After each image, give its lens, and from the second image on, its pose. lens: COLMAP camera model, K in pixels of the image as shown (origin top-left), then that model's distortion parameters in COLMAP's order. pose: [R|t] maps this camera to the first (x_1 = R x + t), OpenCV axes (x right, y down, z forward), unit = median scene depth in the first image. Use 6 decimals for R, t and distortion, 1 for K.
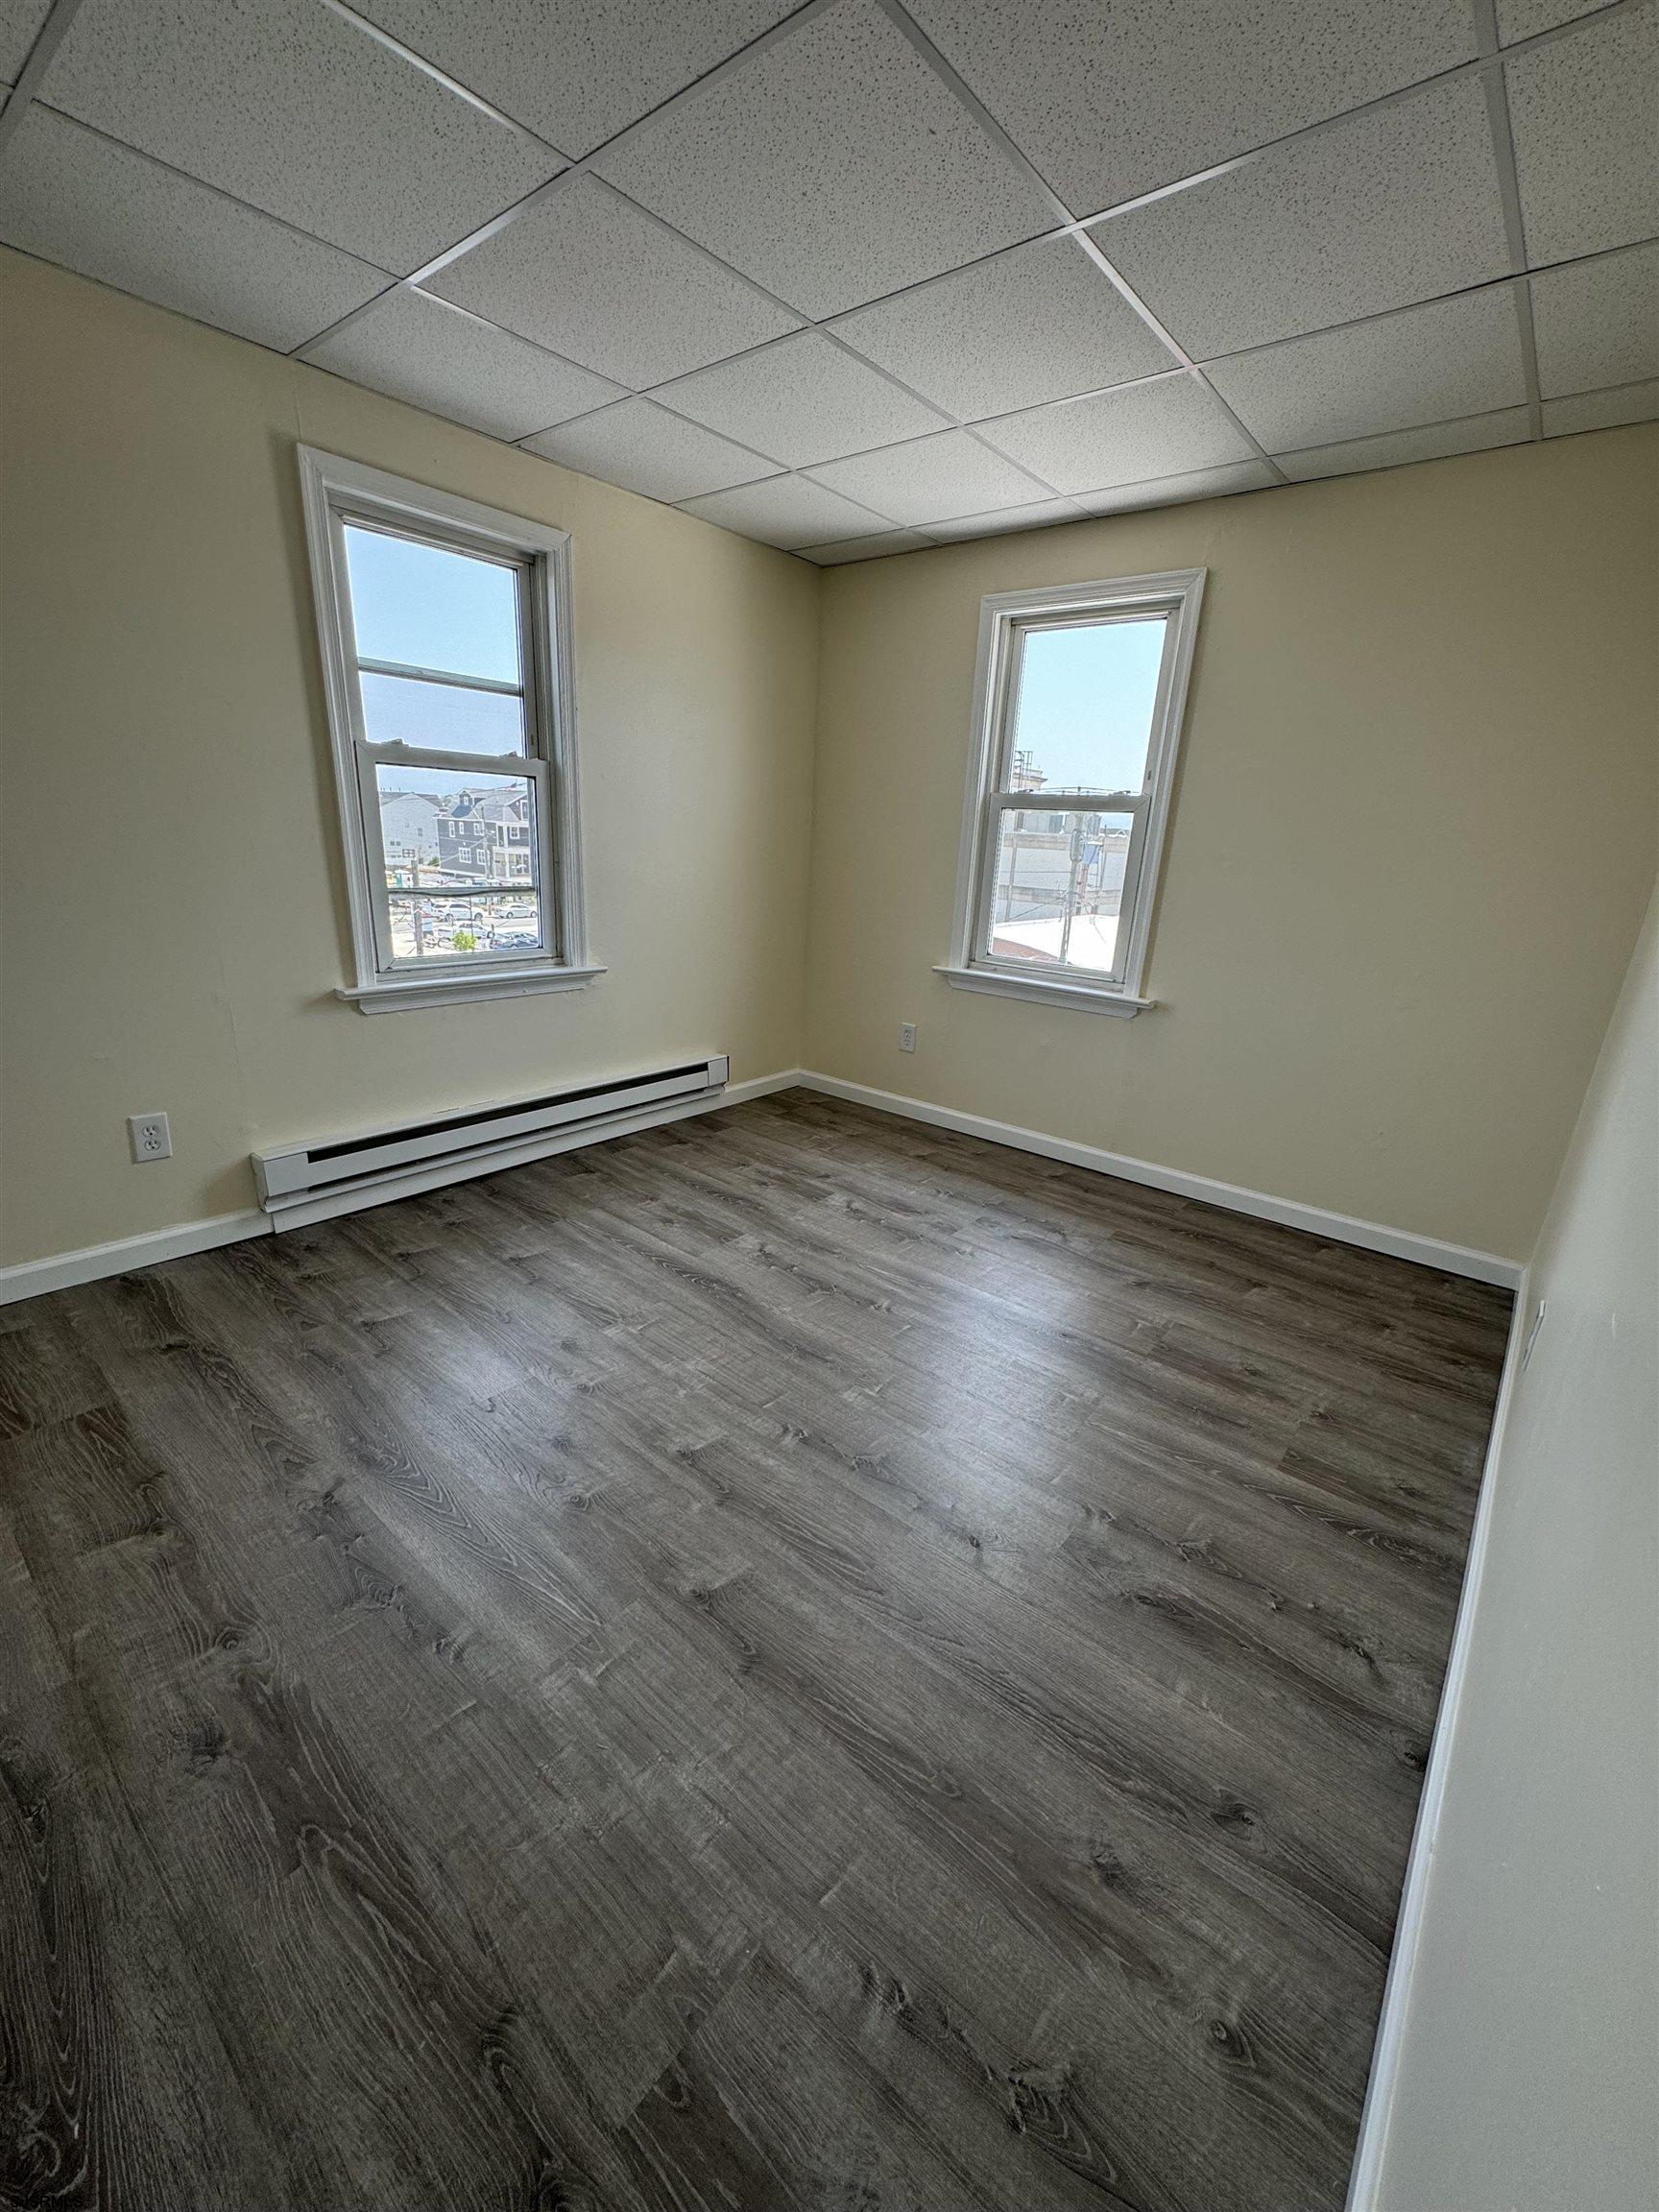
lens RADIAL K [[882.9, 0, 834.3], [0, 882.9, 1109.0], [0, 0, 1]] dist [-0.003341, 0.000297]
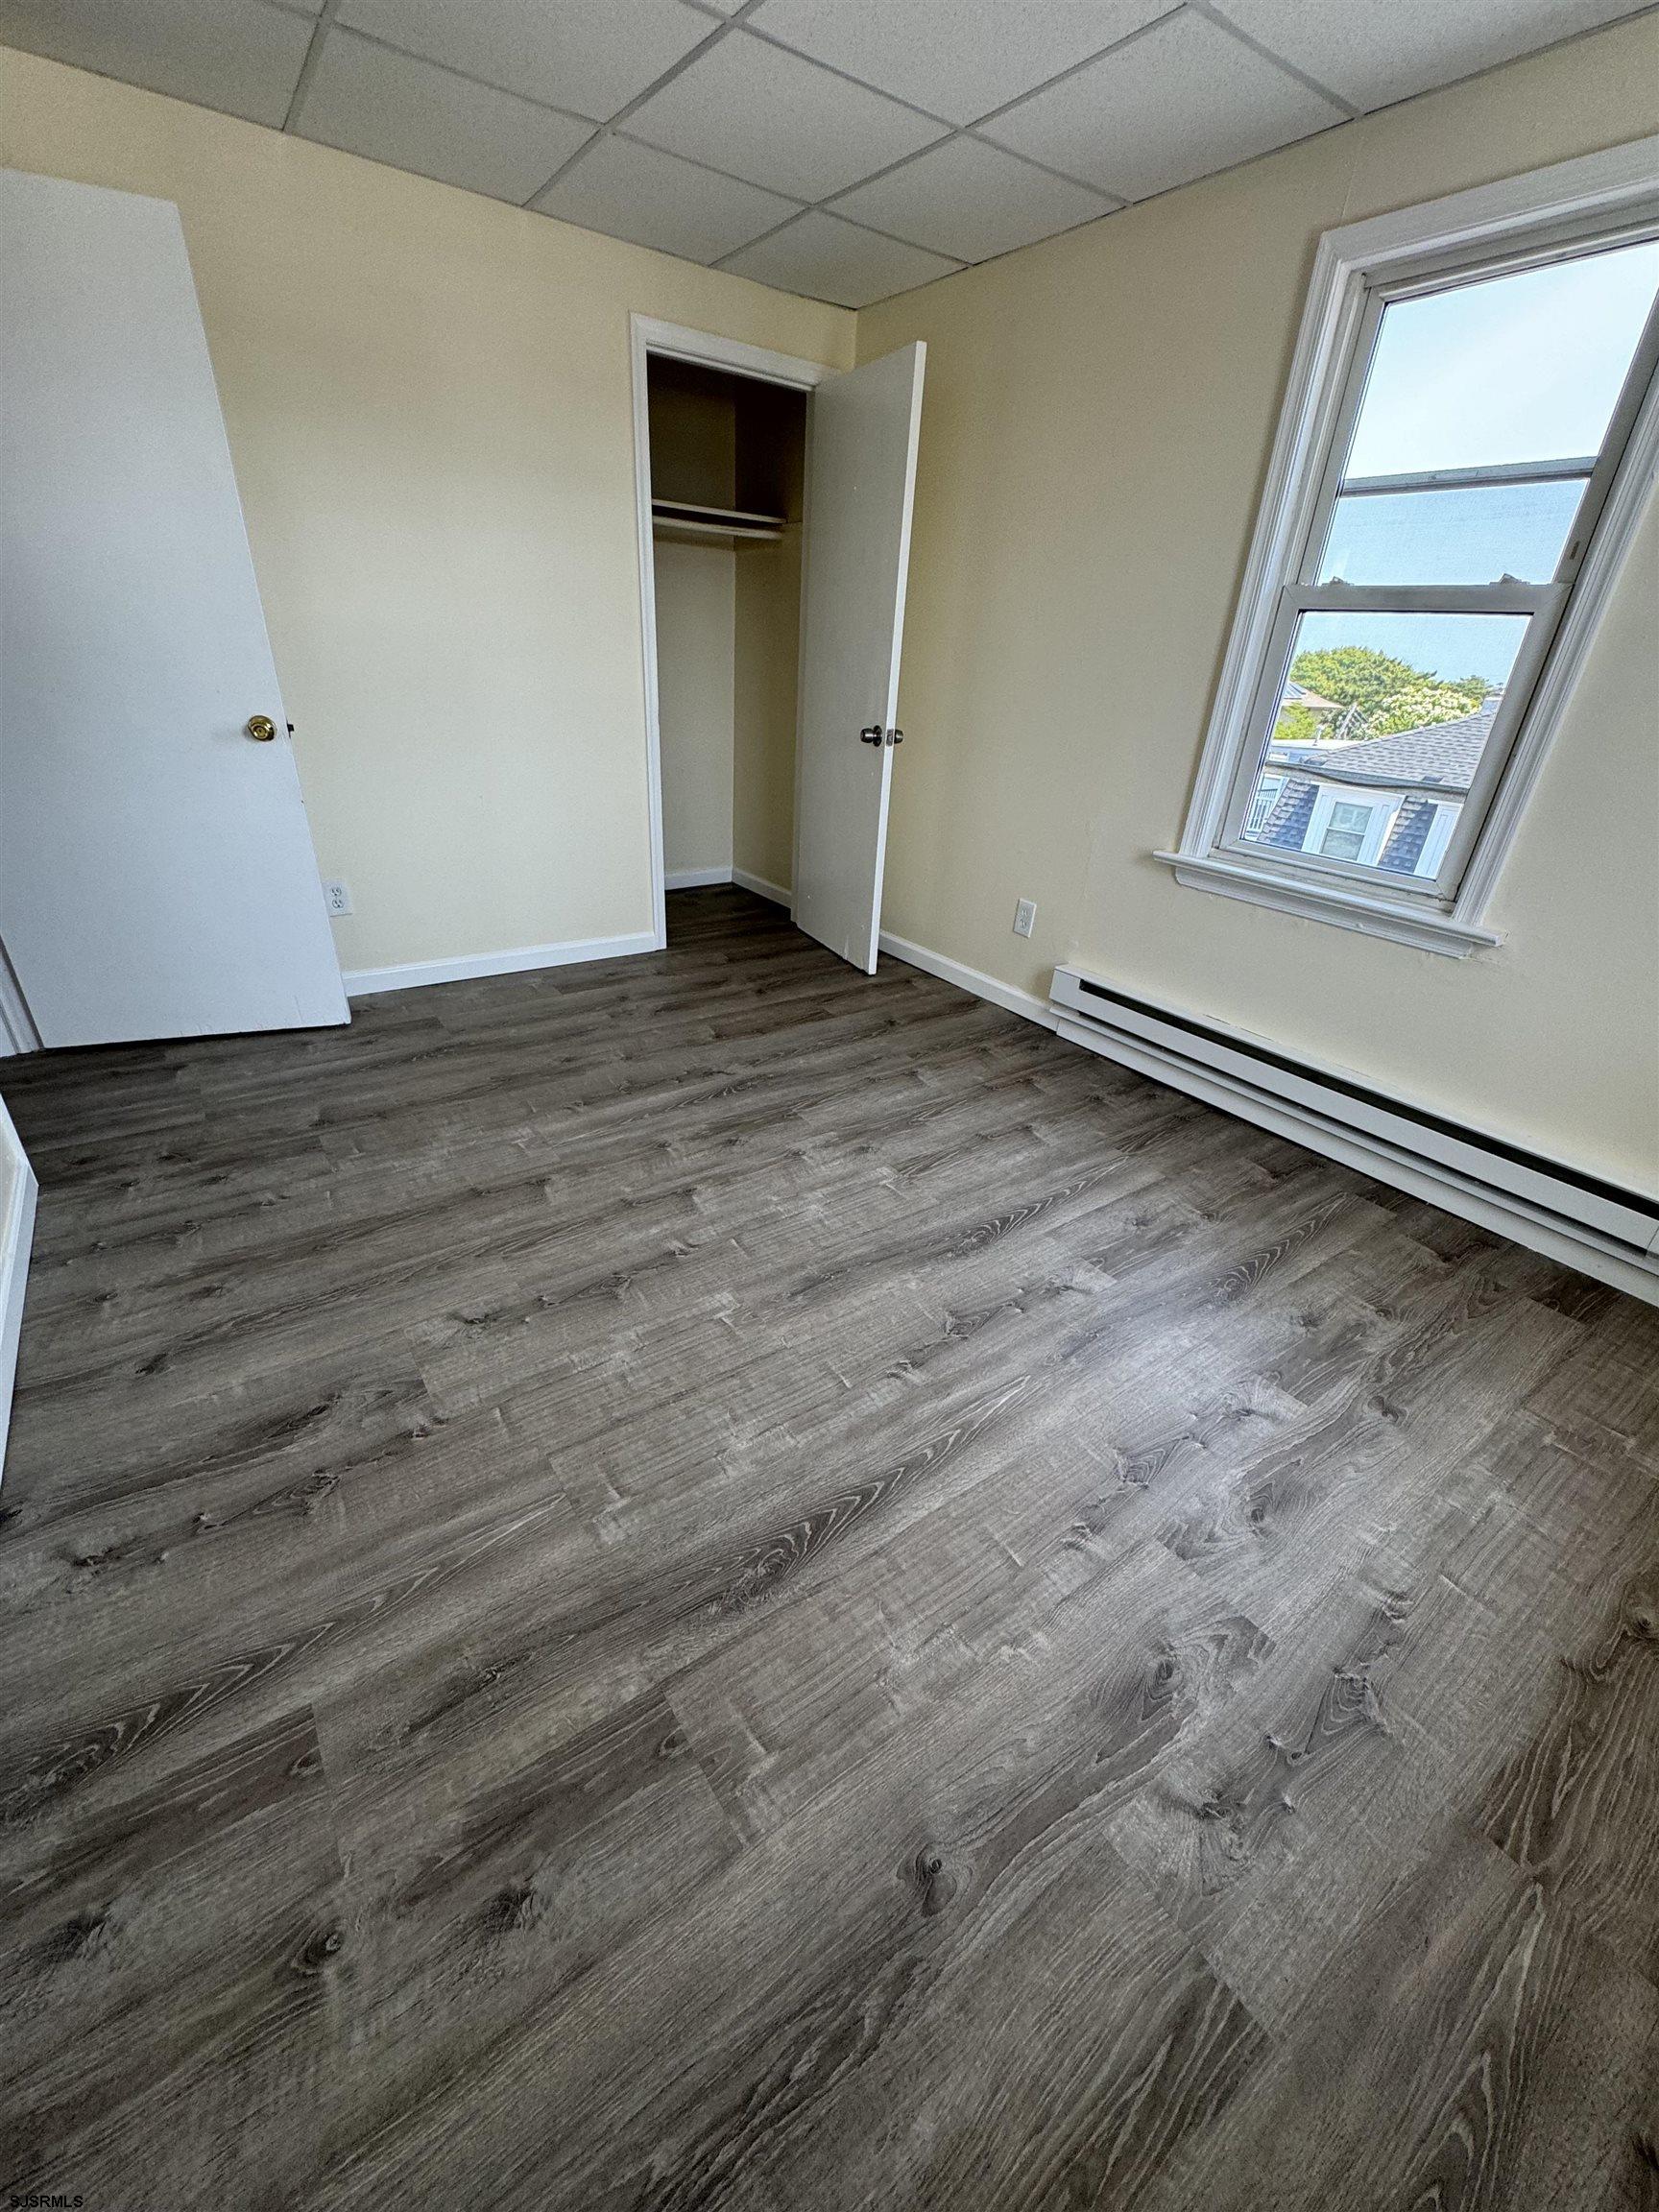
lens RADIAL K [[882.9, 0, 834.3], [0, 882.9, 1109.0], [0, 0, 1]] dist [-0.003341, 0.000297]
pose [[-0.252305, 0.391726, -0.884813, 0.580262], [-0.359707, 0.810901, 0.461574, -0.234628], [0.898306, 0.434731, -0.063688, 0.877547]]
